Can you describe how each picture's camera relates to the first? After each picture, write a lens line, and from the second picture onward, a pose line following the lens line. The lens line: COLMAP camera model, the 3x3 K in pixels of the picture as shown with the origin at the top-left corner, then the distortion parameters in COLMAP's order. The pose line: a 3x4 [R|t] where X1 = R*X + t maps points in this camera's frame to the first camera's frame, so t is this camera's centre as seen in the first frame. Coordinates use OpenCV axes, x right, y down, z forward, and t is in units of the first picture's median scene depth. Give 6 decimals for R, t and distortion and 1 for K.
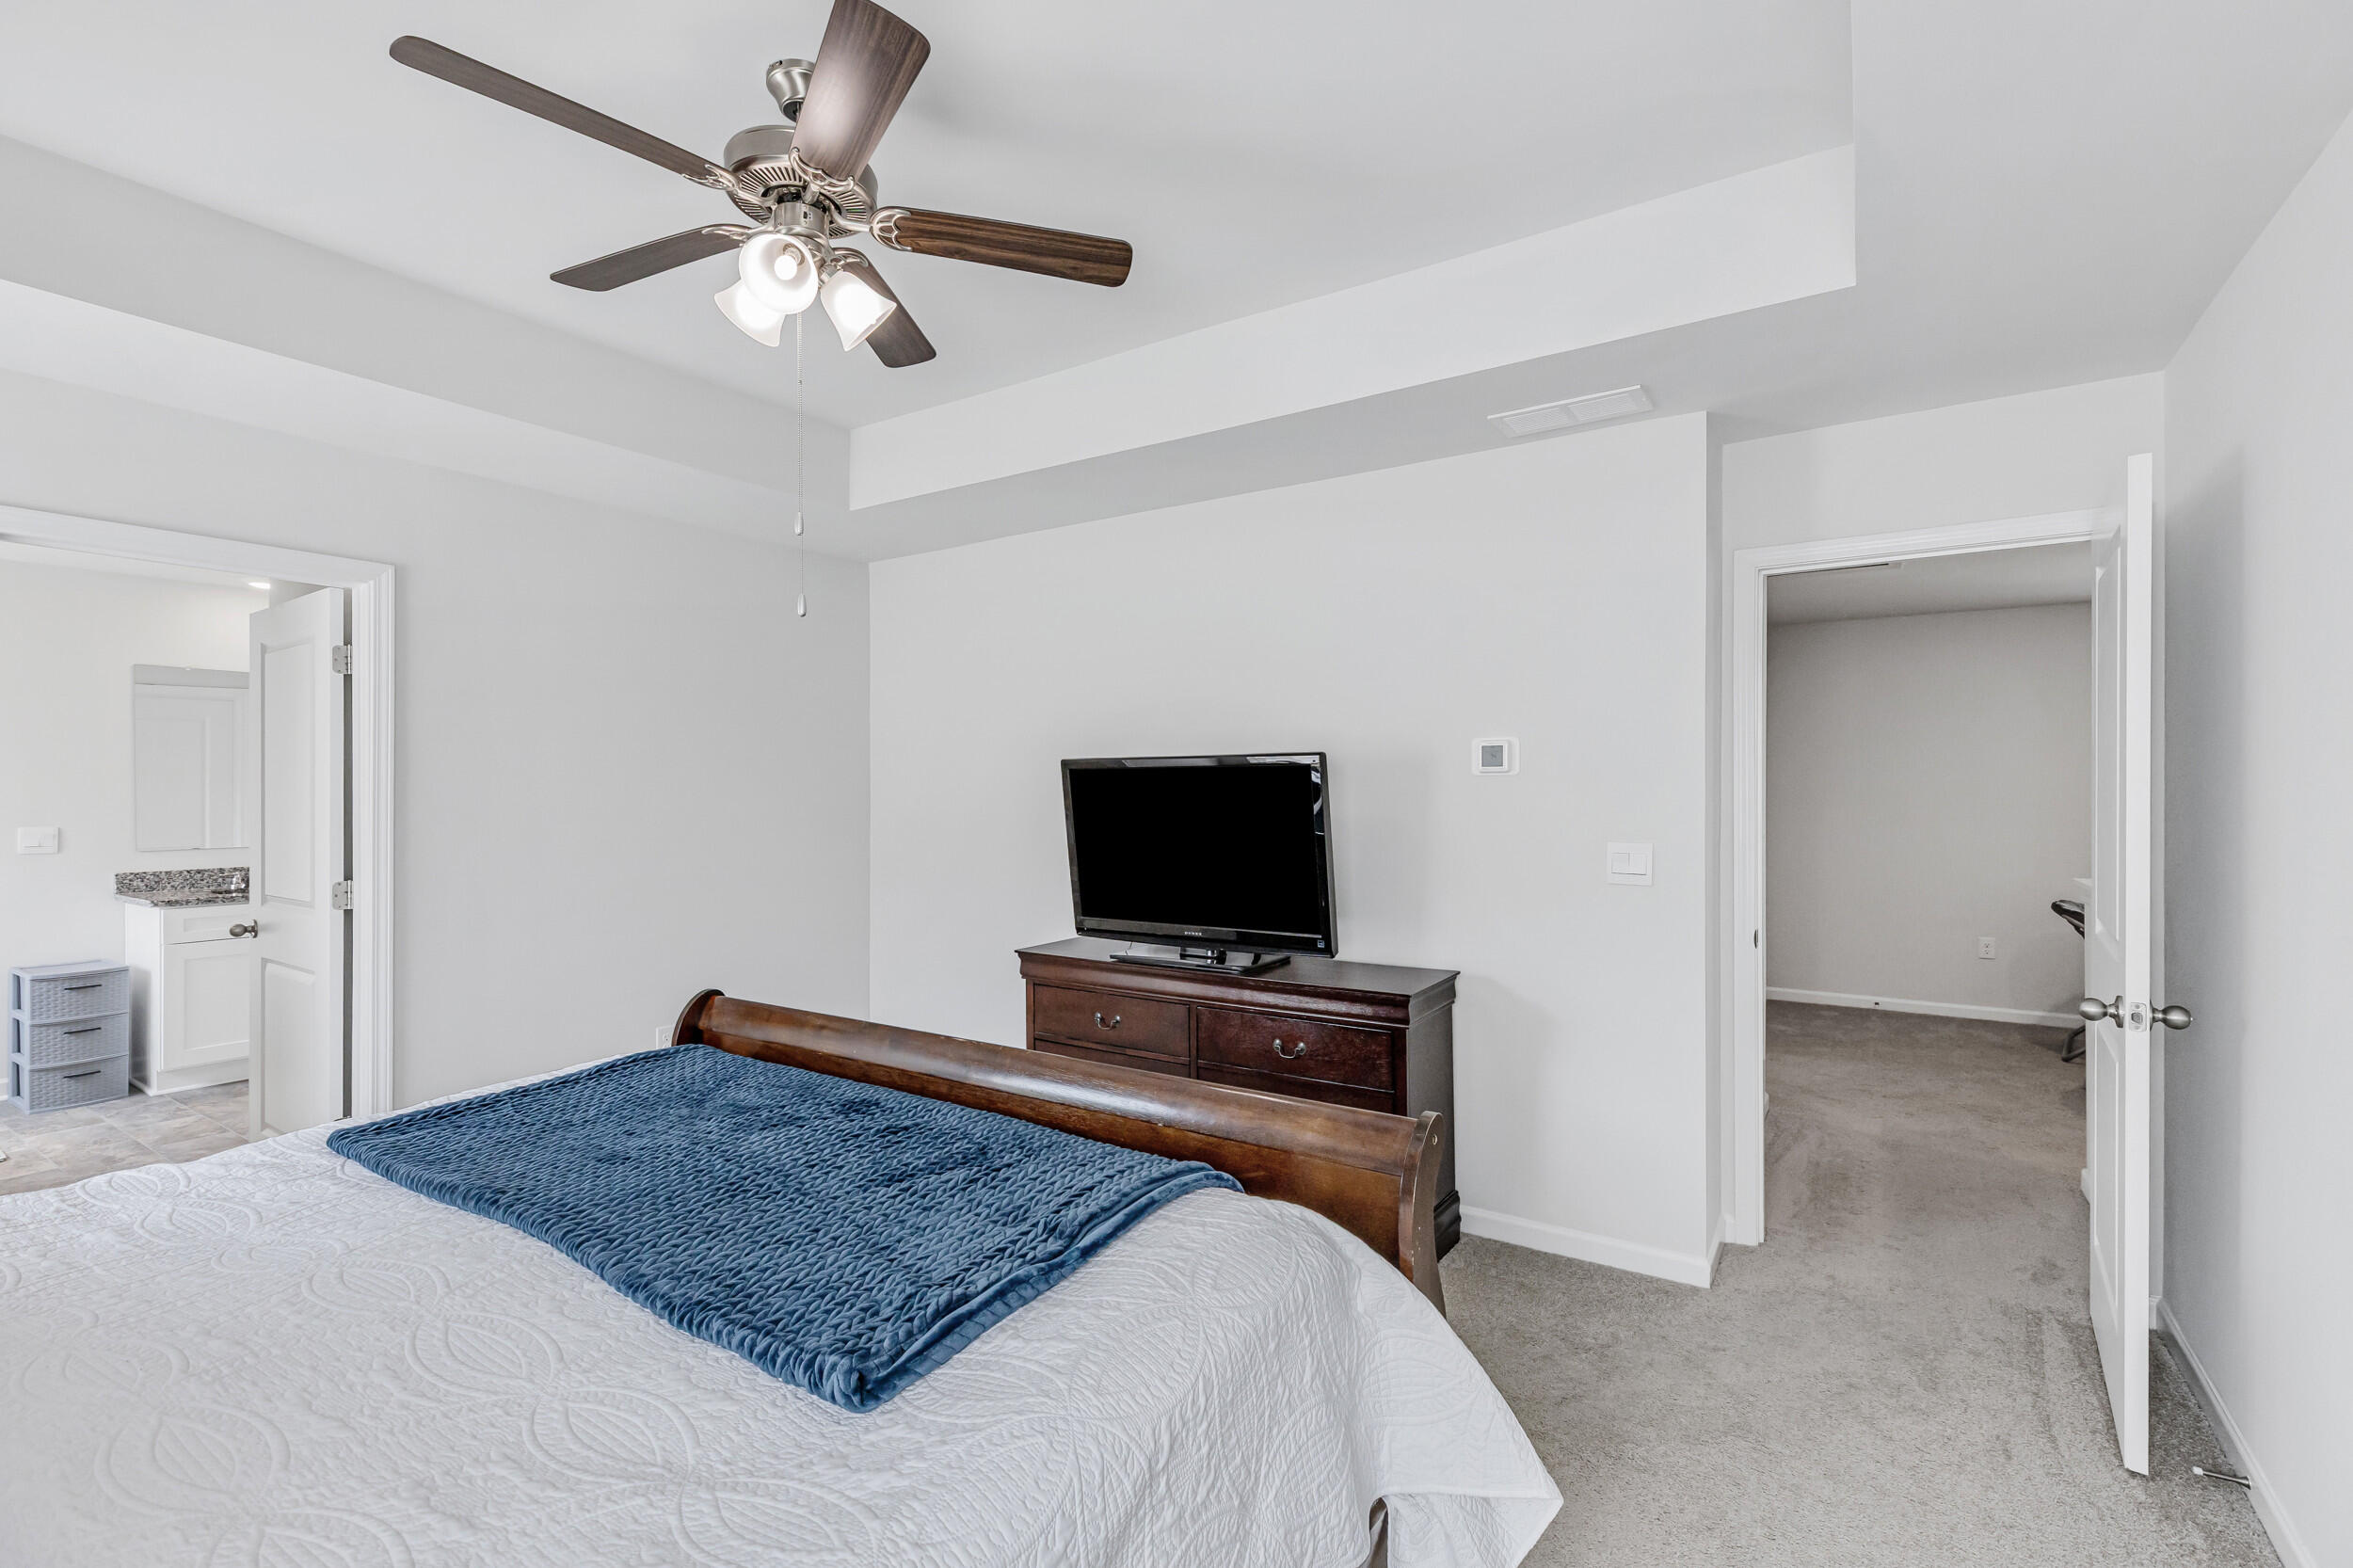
lens RADIAL K [[1057.3, 0, 1178.9], [0, 1057.3, 790.5], [0, 0, 1]] dist [-0.002389, 0.000343]
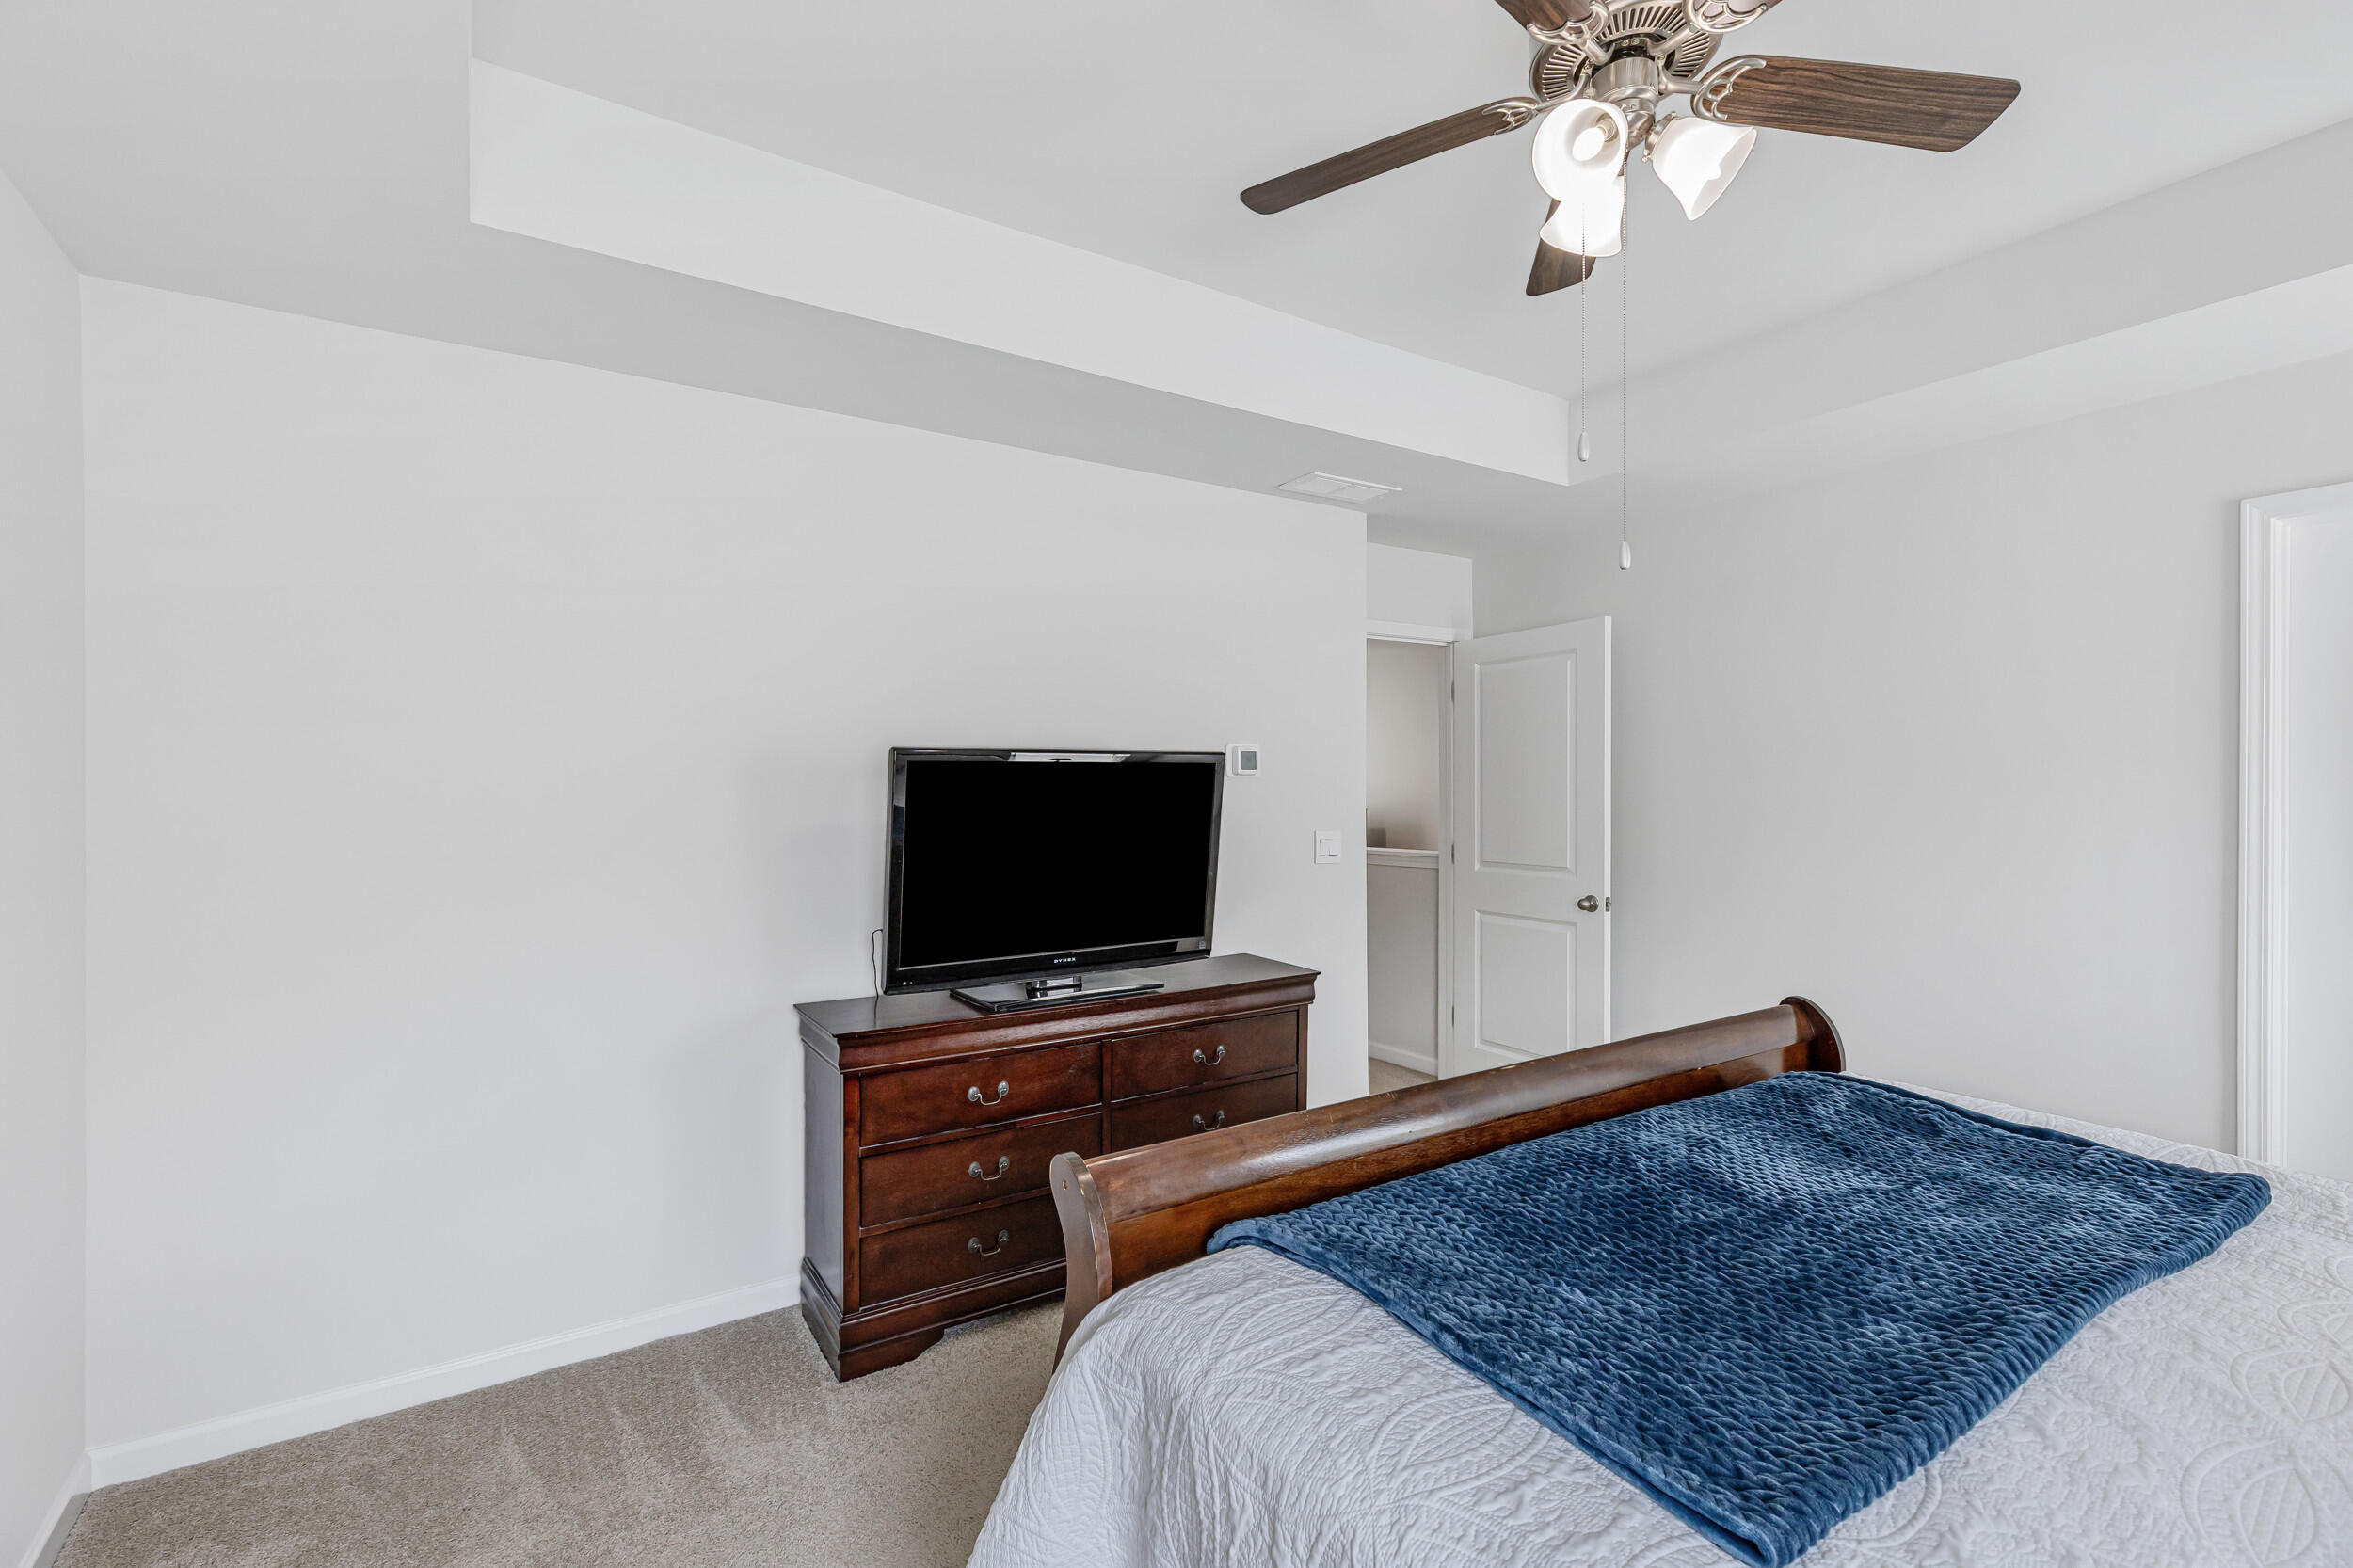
lens RADIAL K [[1057.3, 0, 1175.3], [0, 1057.3, 784.9], [0, 0, 1]] dist [-0.002389, 0.000343]
pose [[0.399062, 0.007643, 0.916892, -0.759966], [0.008659, 0.999889, -0.012104, 0.006643], [-0.916883, 0.012770, 0.398952, 0.610063]]
